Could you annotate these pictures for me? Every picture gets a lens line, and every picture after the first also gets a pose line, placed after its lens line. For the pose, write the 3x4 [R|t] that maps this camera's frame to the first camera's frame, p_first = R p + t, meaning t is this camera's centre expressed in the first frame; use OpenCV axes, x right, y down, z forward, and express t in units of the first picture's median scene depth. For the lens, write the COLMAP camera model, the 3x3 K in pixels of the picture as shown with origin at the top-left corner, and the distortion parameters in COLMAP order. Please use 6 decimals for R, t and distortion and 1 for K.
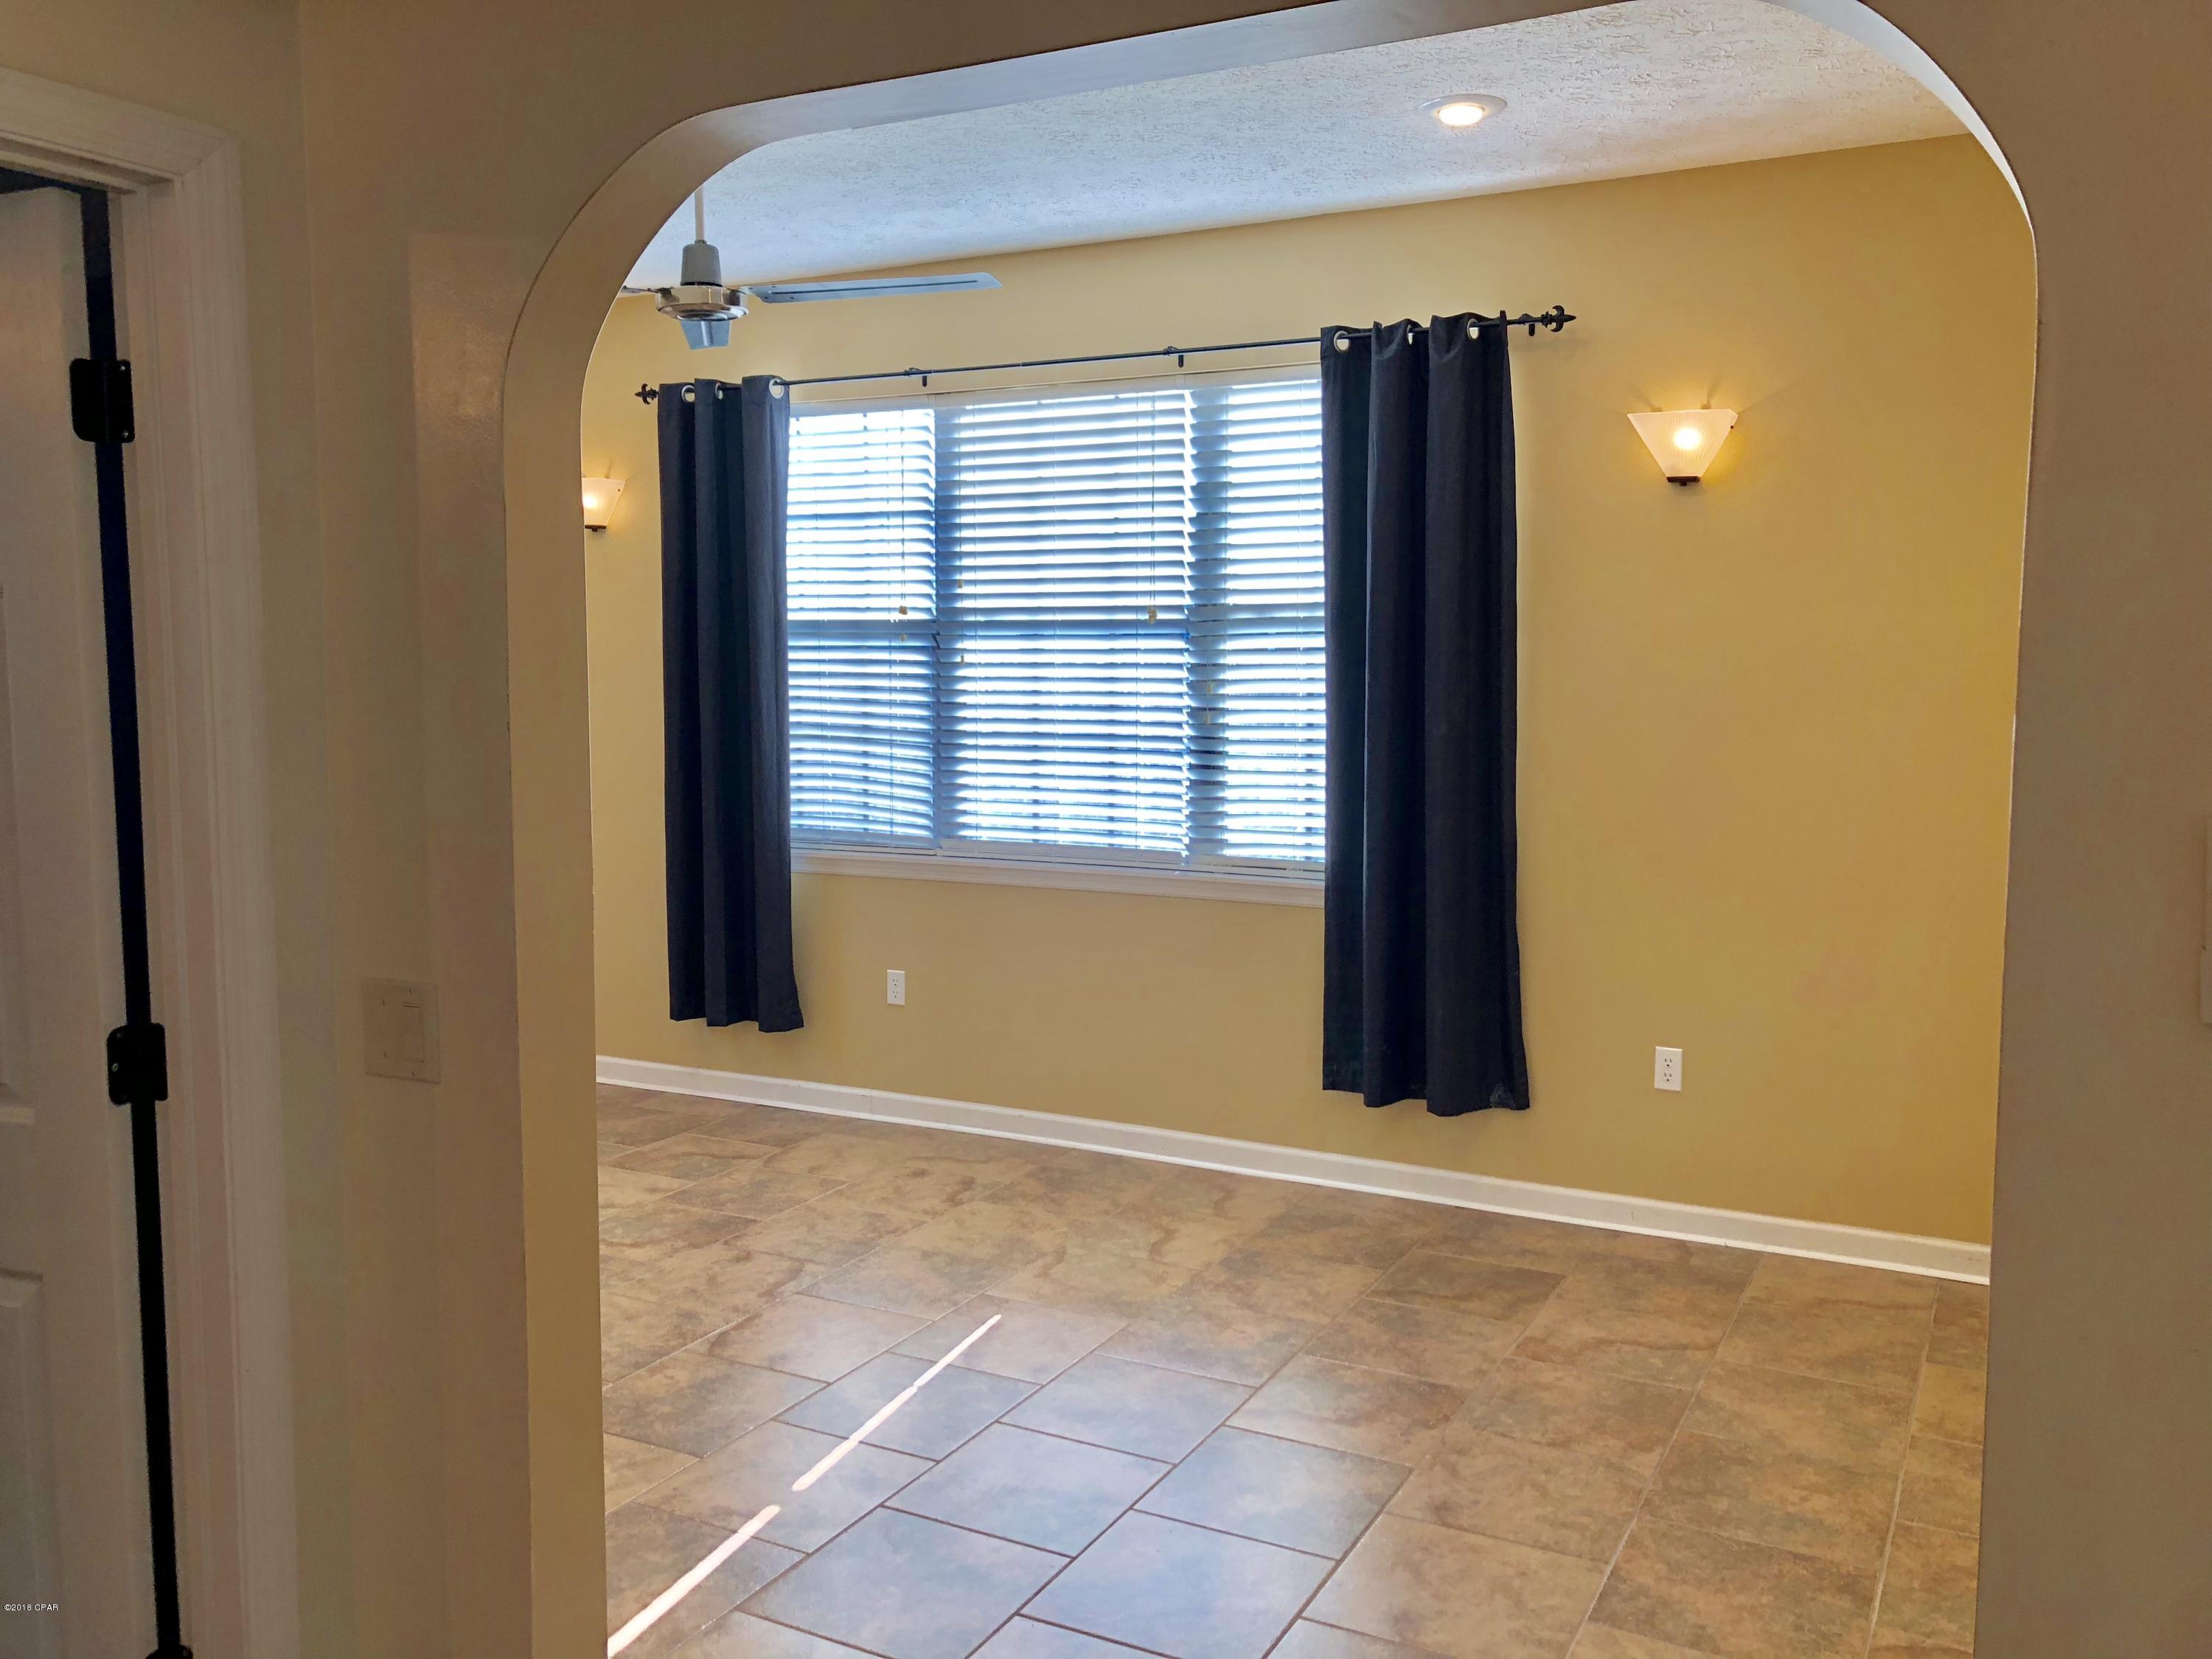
lens RADIAL K [[1810.6, 0, 1067.0], [0, 1810.6, 823.8], [0, 0, 1]] dist [0.023712, -0.023272]
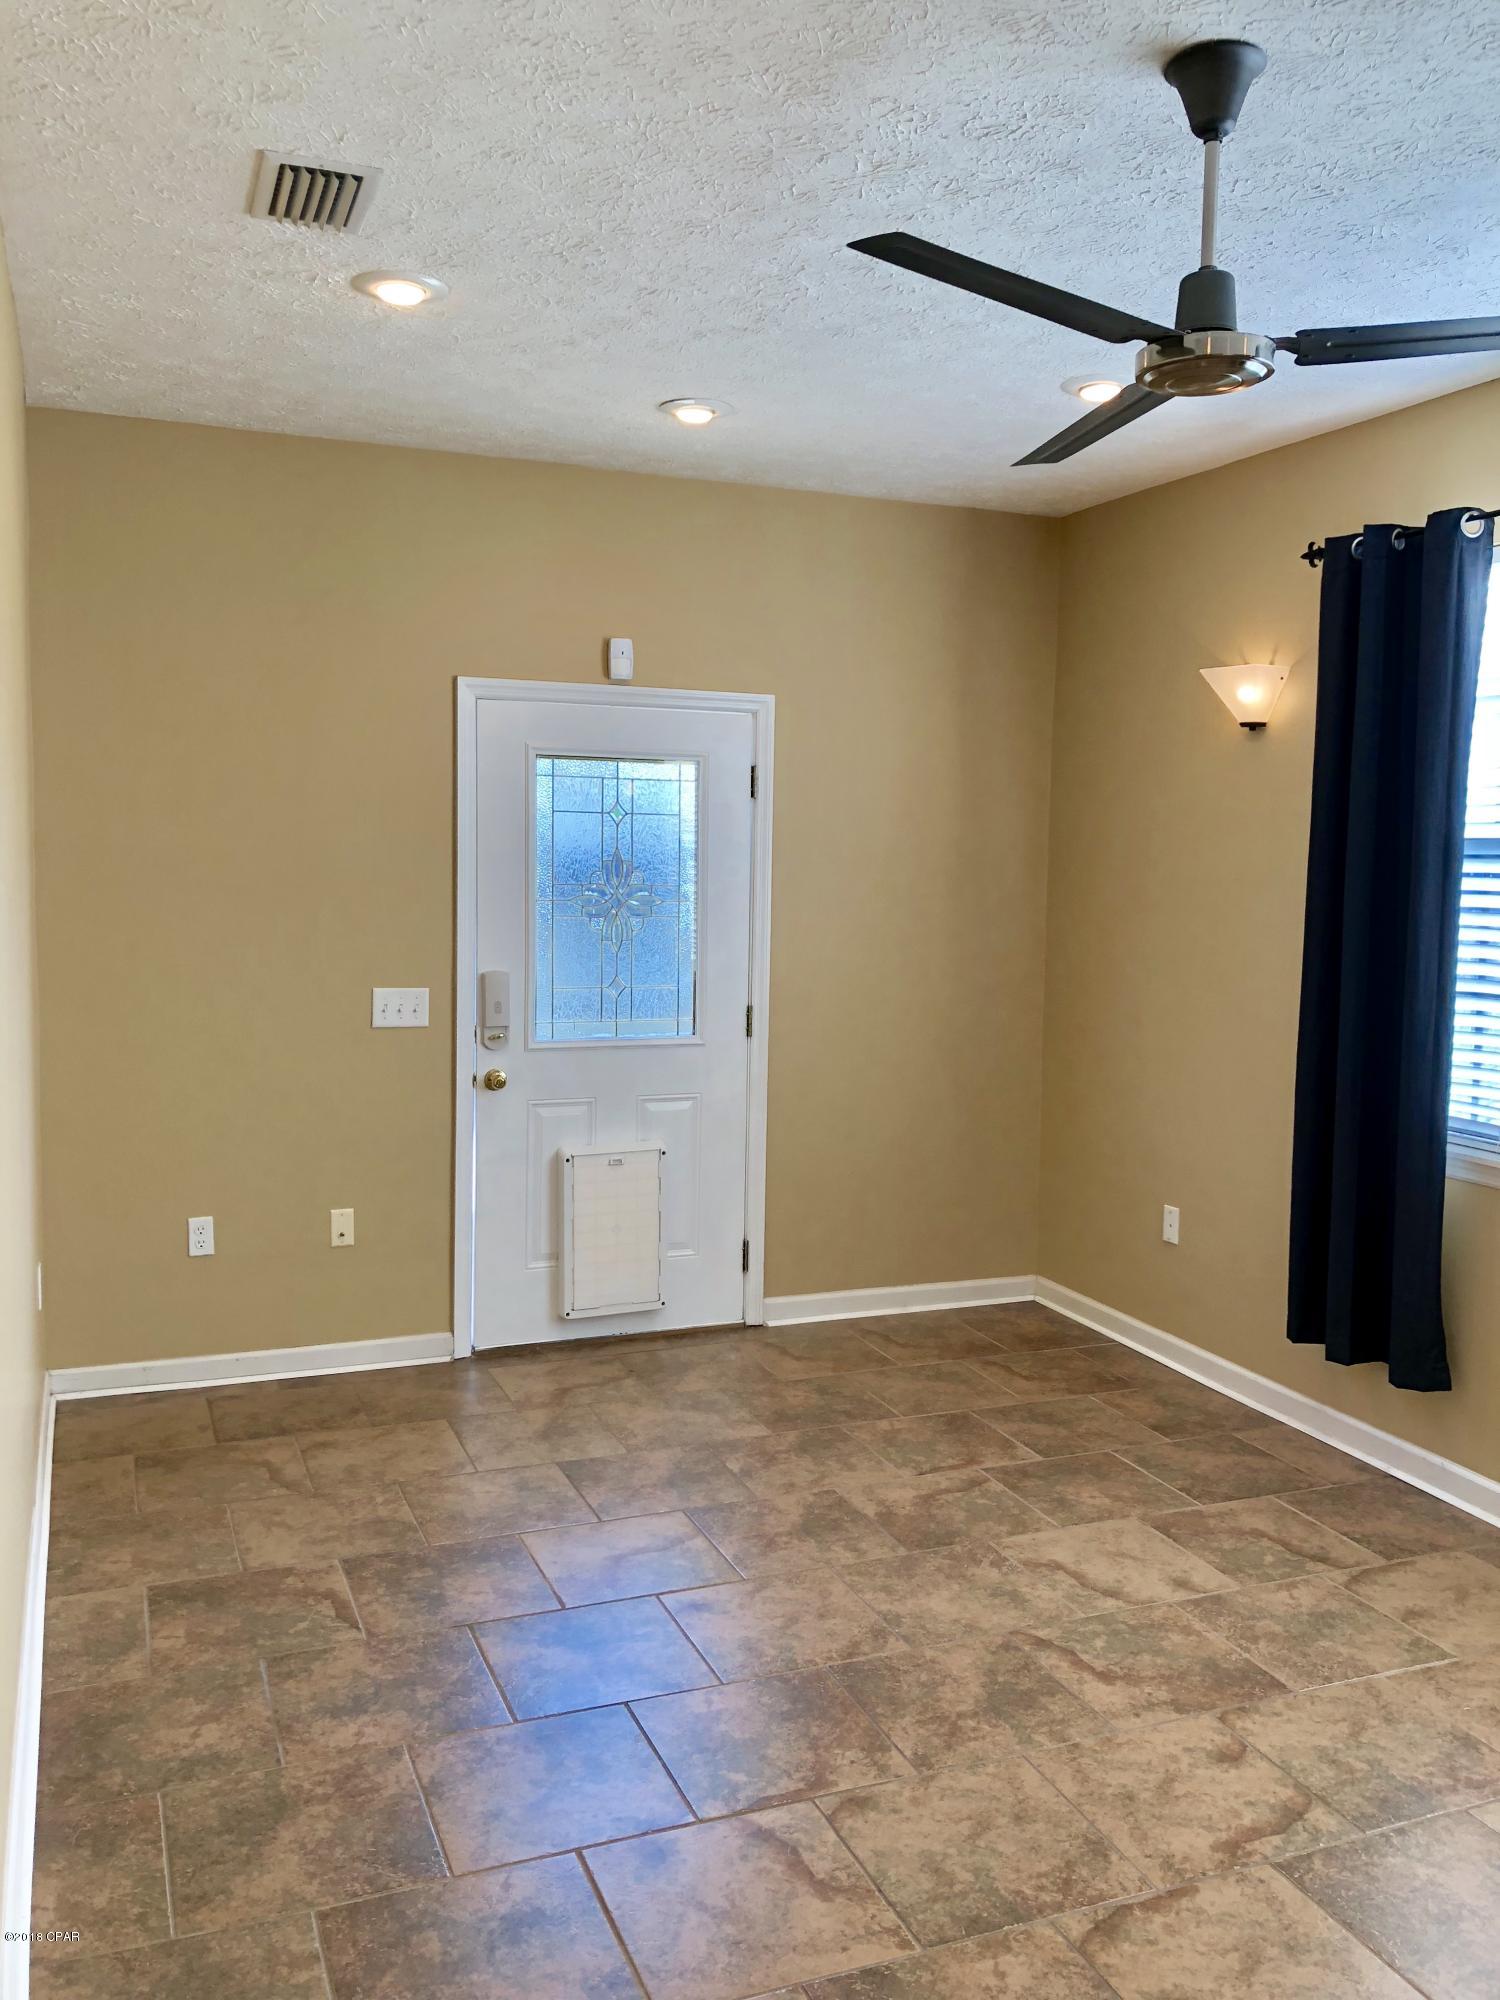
lens RADIAL K [[1637.1, 0, 761.6], [0, 1637.1, 976.7], [0, 0, 1]] dist [0.023712, -0.023272]
pose [[0.778260, 0.062655, -0.624808, 0.050423], [-0.079474, 0.996836, 0.000969, -0.039179], [0.622893, 0.048902, 0.780777, 0.350052]]
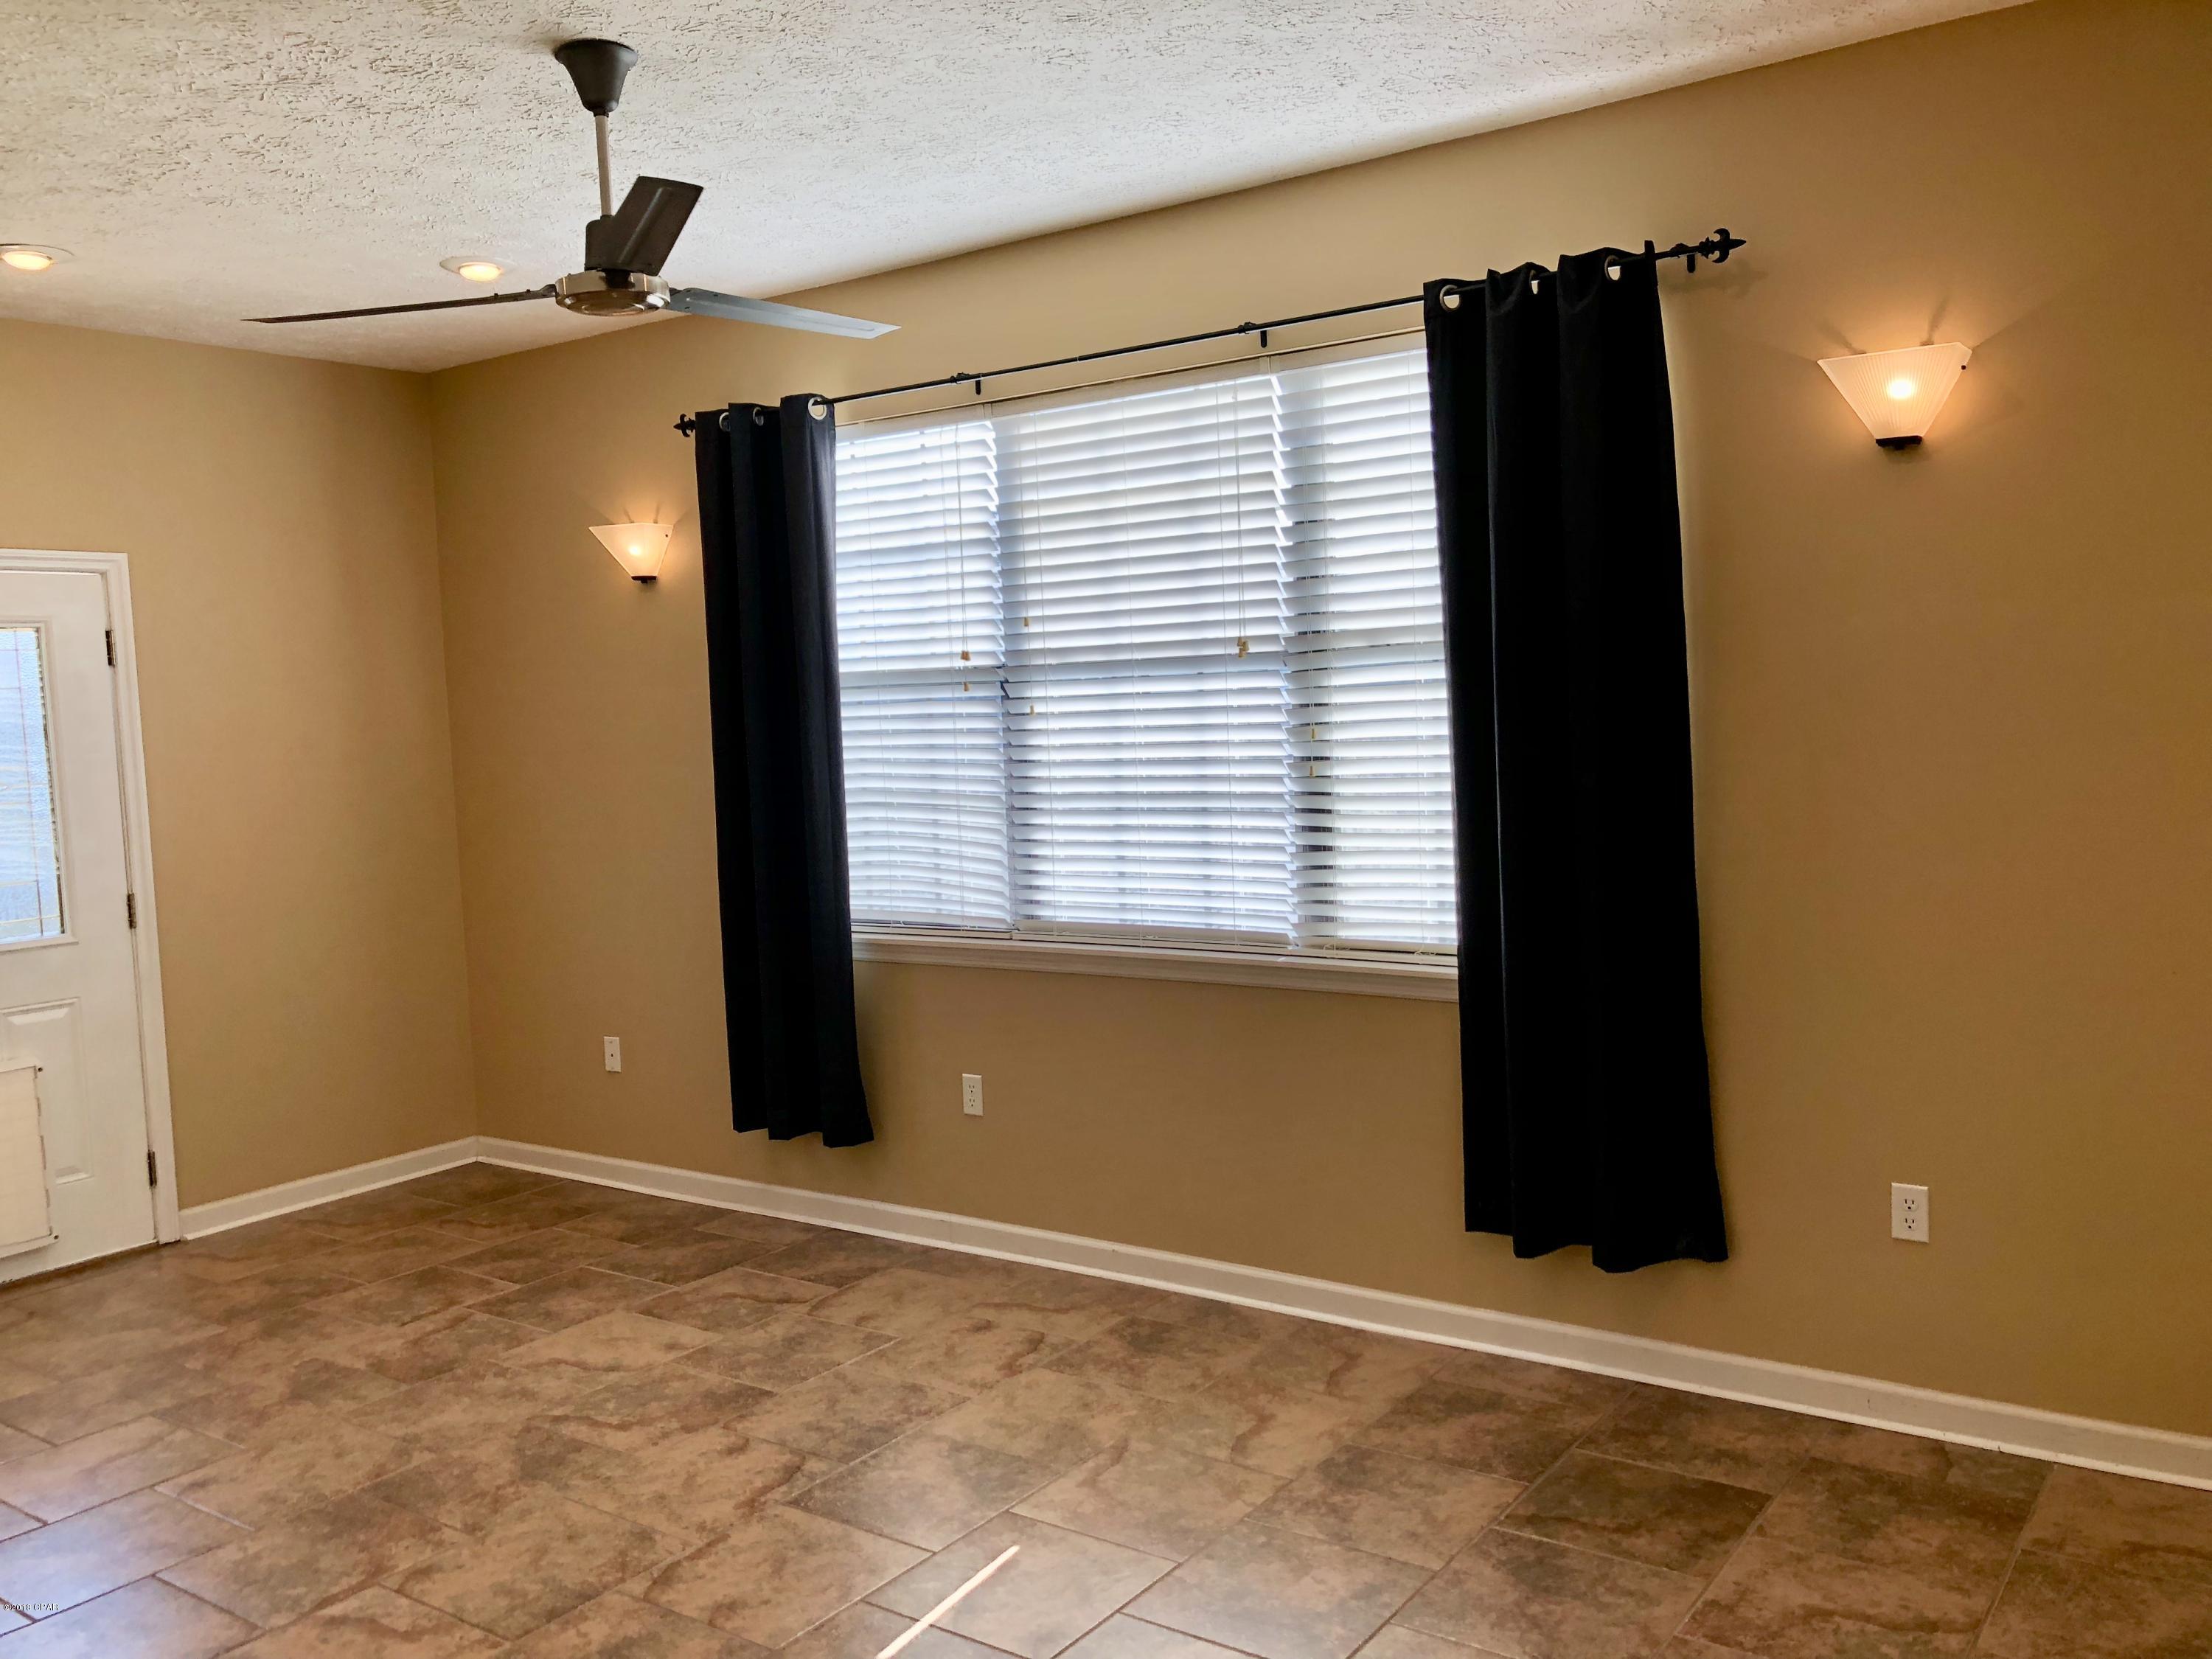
lens RADIAL K [[1810.6, 0, 1087.7], [0, 1810.6, 824.4], [0, 0, 1]] dist [0.023712, -0.023272]
pose [[0.990827, -0.031525, -0.131409, 0.087416], [0.028571, 0.999296, -0.024302, -0.017500], [0.132083, 0.020325, 0.991030, 0.180301]]
